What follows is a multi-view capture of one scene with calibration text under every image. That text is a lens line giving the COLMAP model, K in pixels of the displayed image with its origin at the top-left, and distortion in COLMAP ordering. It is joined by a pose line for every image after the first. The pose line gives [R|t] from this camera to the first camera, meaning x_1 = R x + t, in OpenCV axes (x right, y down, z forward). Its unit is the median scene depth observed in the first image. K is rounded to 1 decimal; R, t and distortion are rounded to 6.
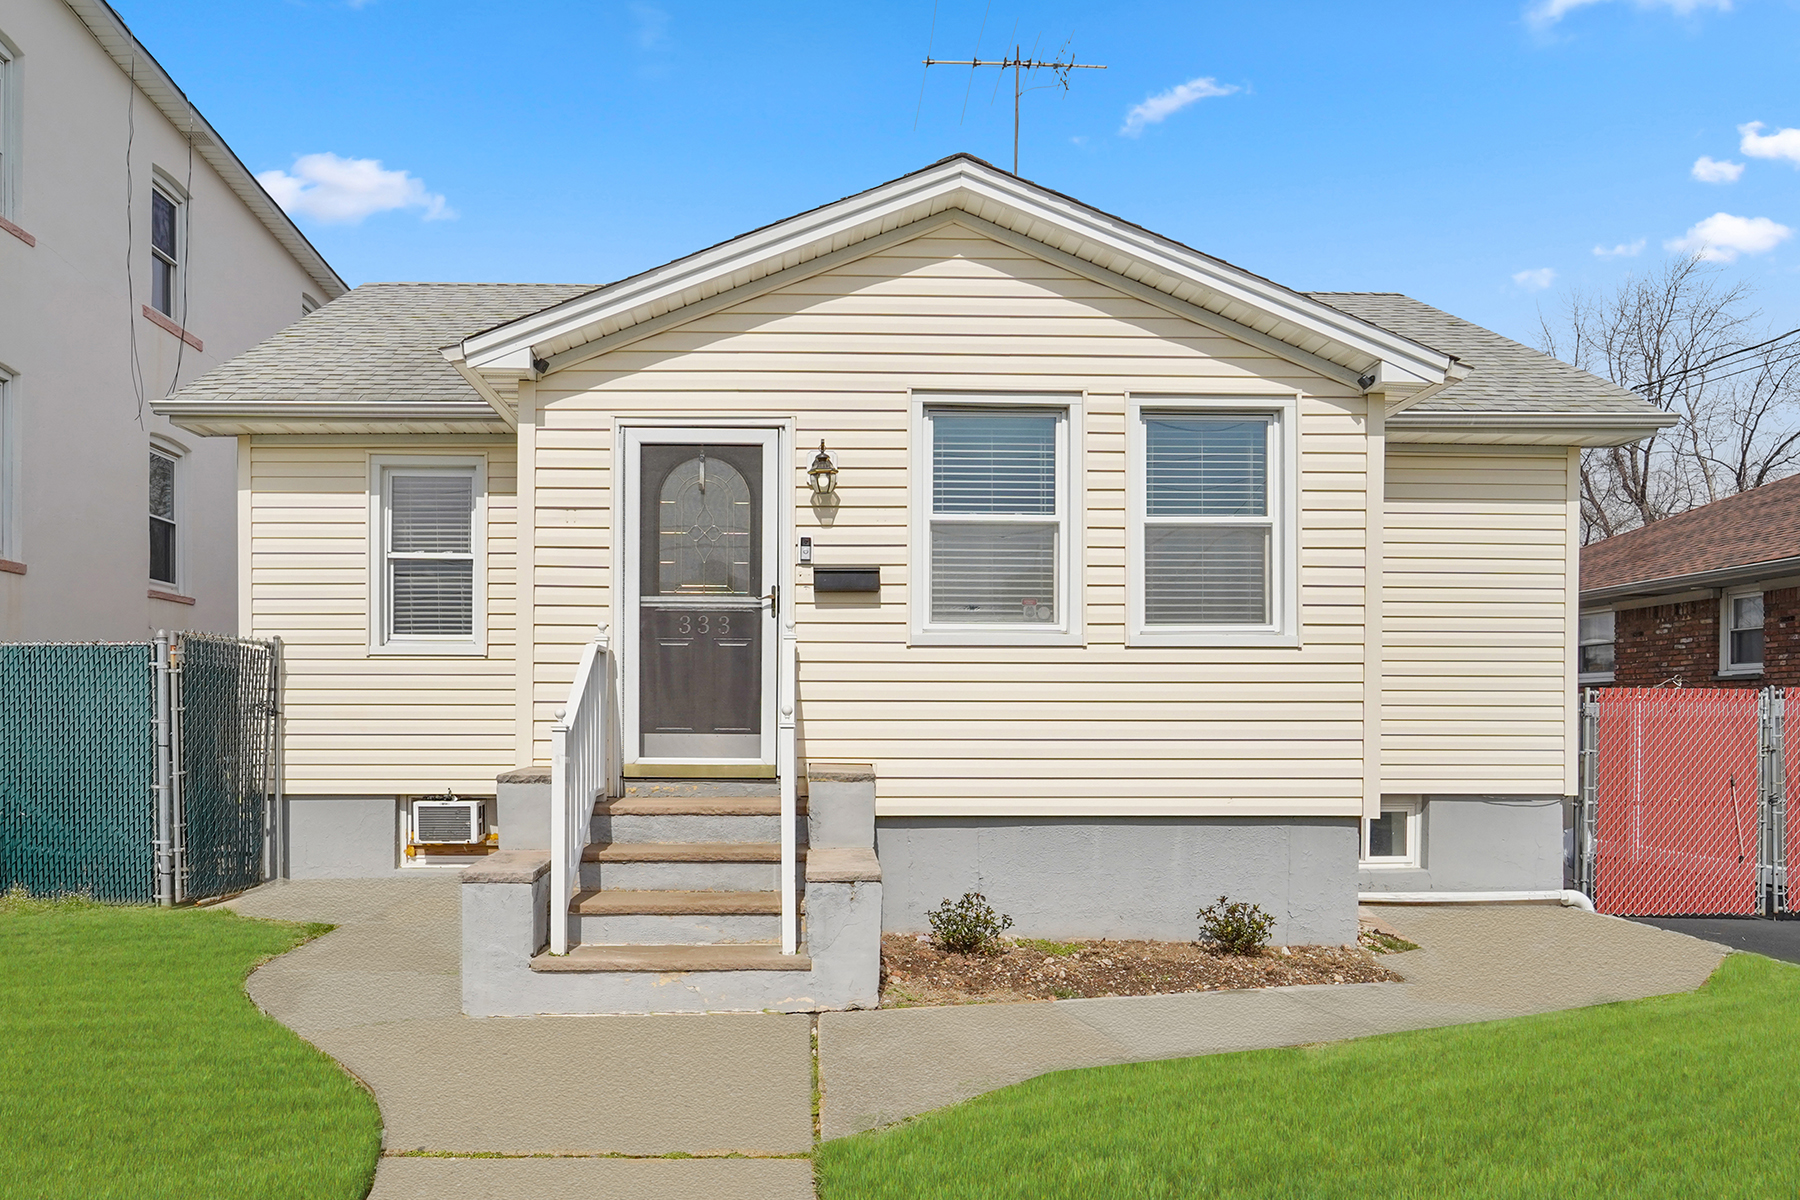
lens RADIAL K [[1098.5, 0, 898.2], [0, 1098.5, 721.9], [0, 0, 1]] dist [-0.025933, -0.000119]
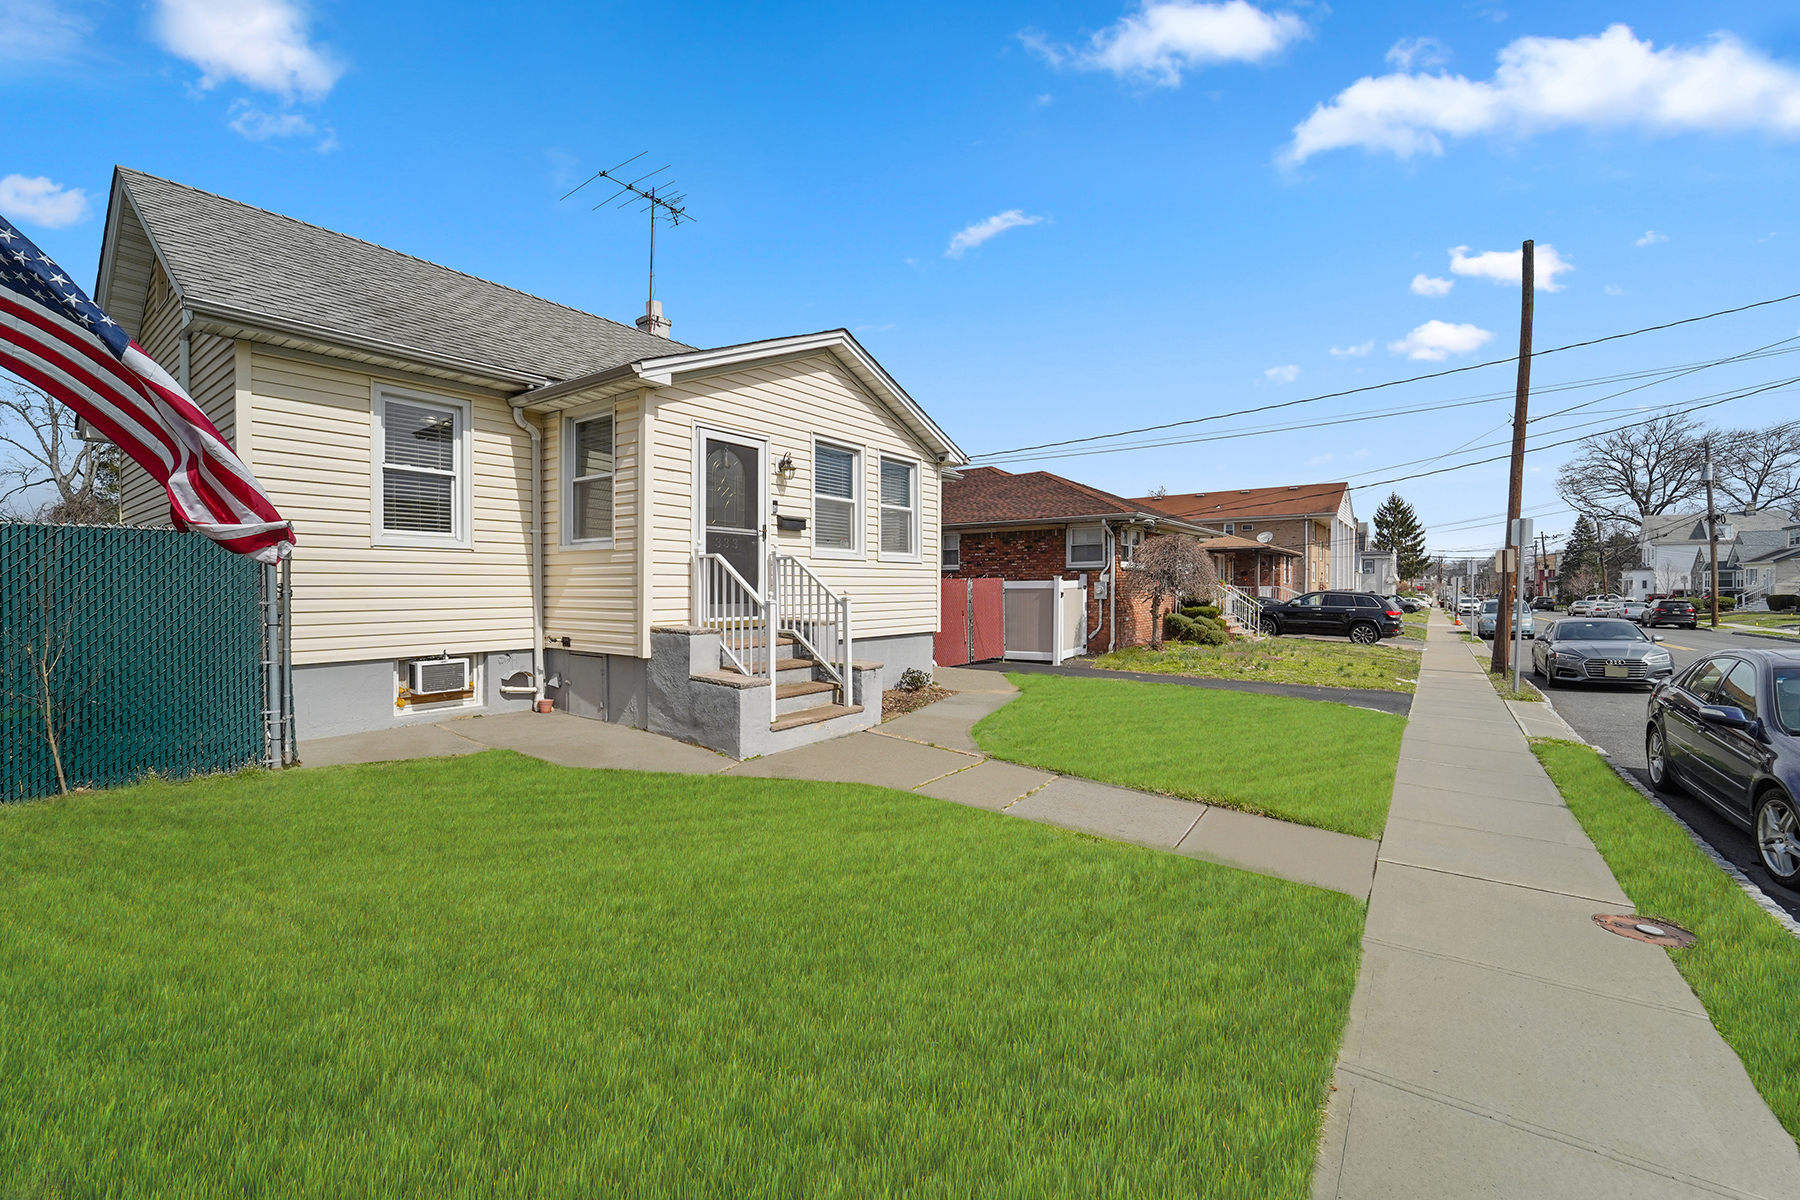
lens RADIAL K [[728.8, 0, 893.4], [0, 728.8, 590.6], [0, 0, 1]] dist [-0.012836, -0.000502]
pose [[0.614279, -0.006458, 0.789062, -0.952221], [0.004854, 0.999979, 0.004405, -0.014387], [-0.789074, 0.001125, 0.614297, 0.050969]]
